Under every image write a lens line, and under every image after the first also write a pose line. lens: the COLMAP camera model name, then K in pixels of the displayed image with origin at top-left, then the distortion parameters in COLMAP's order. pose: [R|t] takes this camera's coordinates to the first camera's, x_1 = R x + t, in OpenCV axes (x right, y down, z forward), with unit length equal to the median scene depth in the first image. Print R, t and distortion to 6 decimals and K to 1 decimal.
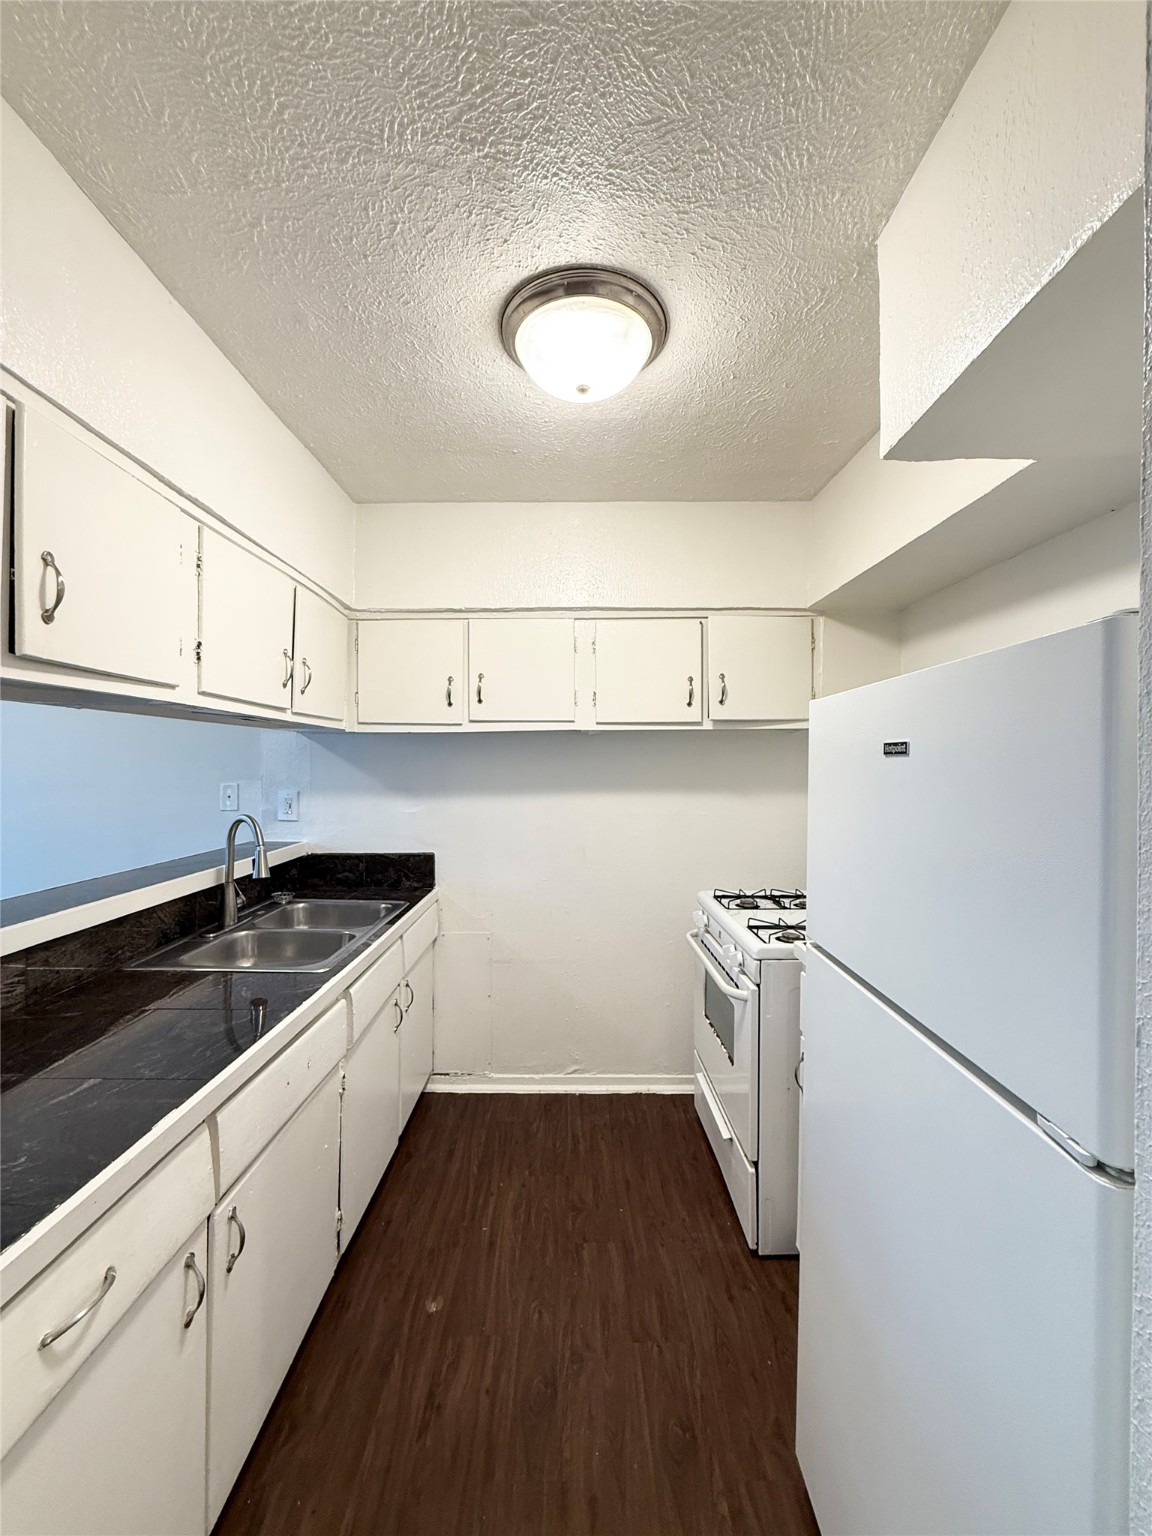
lens RADIAL K [[638.9, 0, 576.0], [0, 638.9, 768.0], [0, 0, 1]] dist [-0.000918, -0.000221]
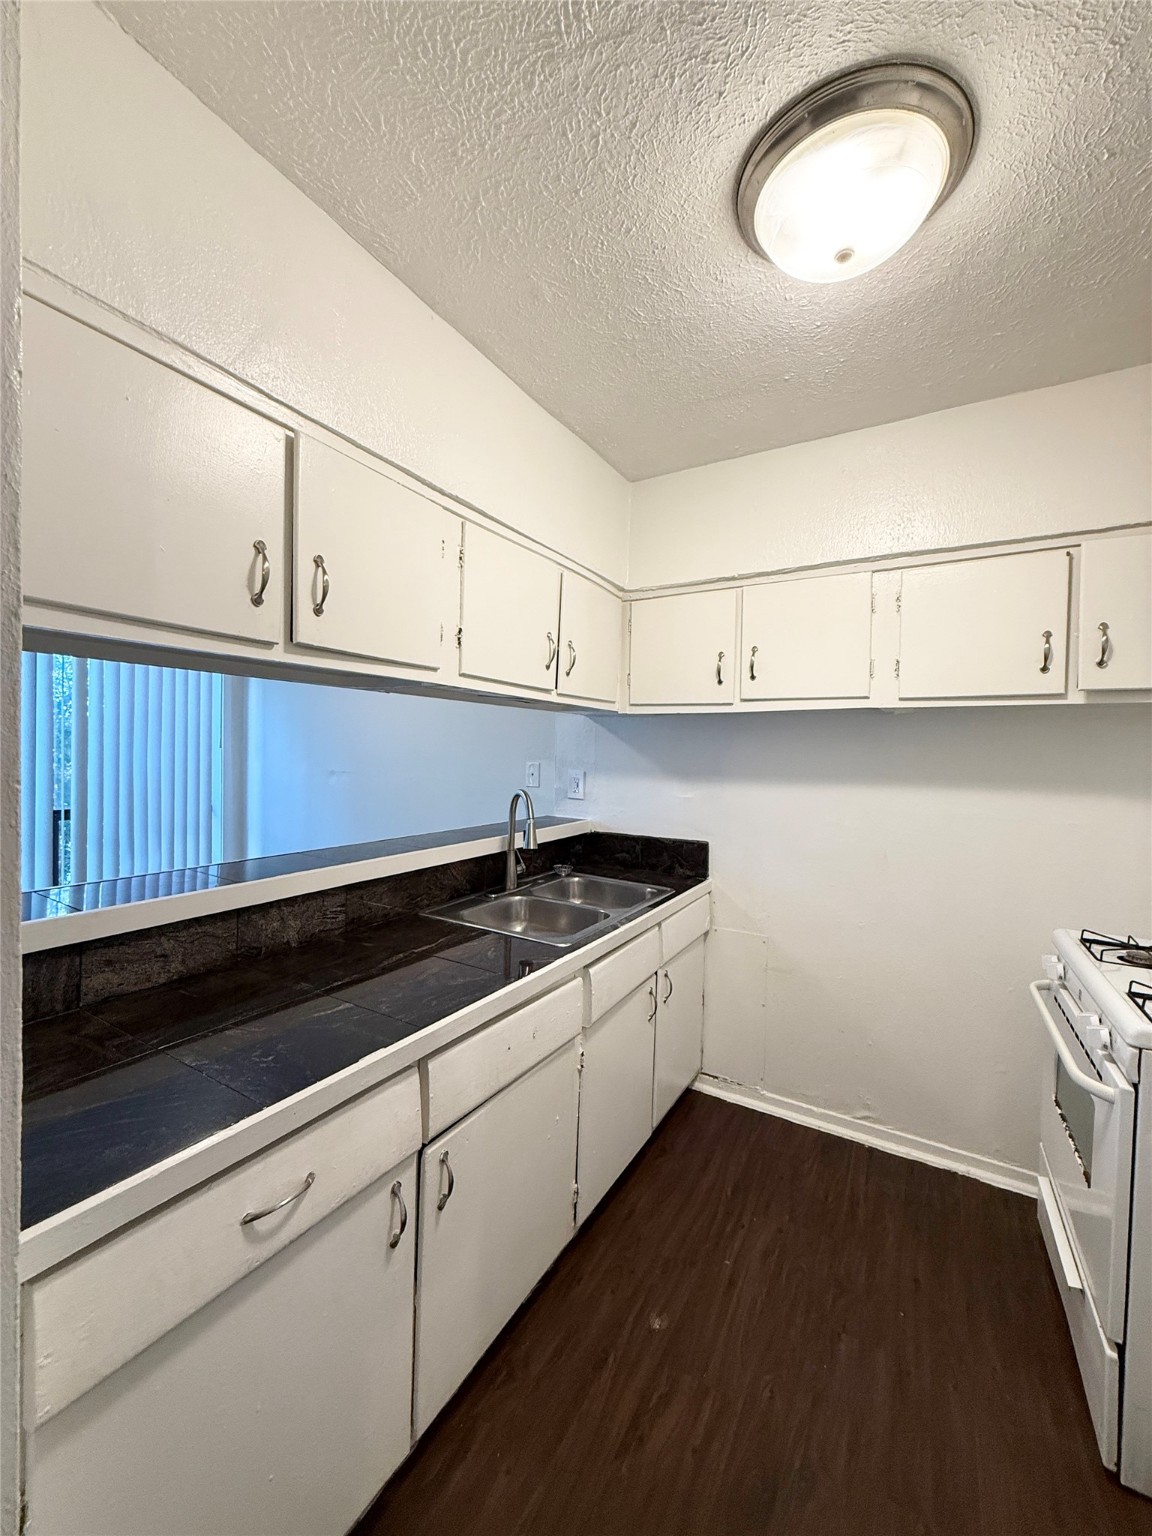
lens RADIAL K [[622.2, 0, 576.0], [0, 622.2, 768.0], [0, 0, 1]] dist [0.000339, -0.000320]
pose [[0.855110, 0.031917, -0.517464, 0.117431], [-0.024749, 0.999478, 0.020751, 0.013072], [0.517856, -0.004938, 0.855453, 0.155577]]
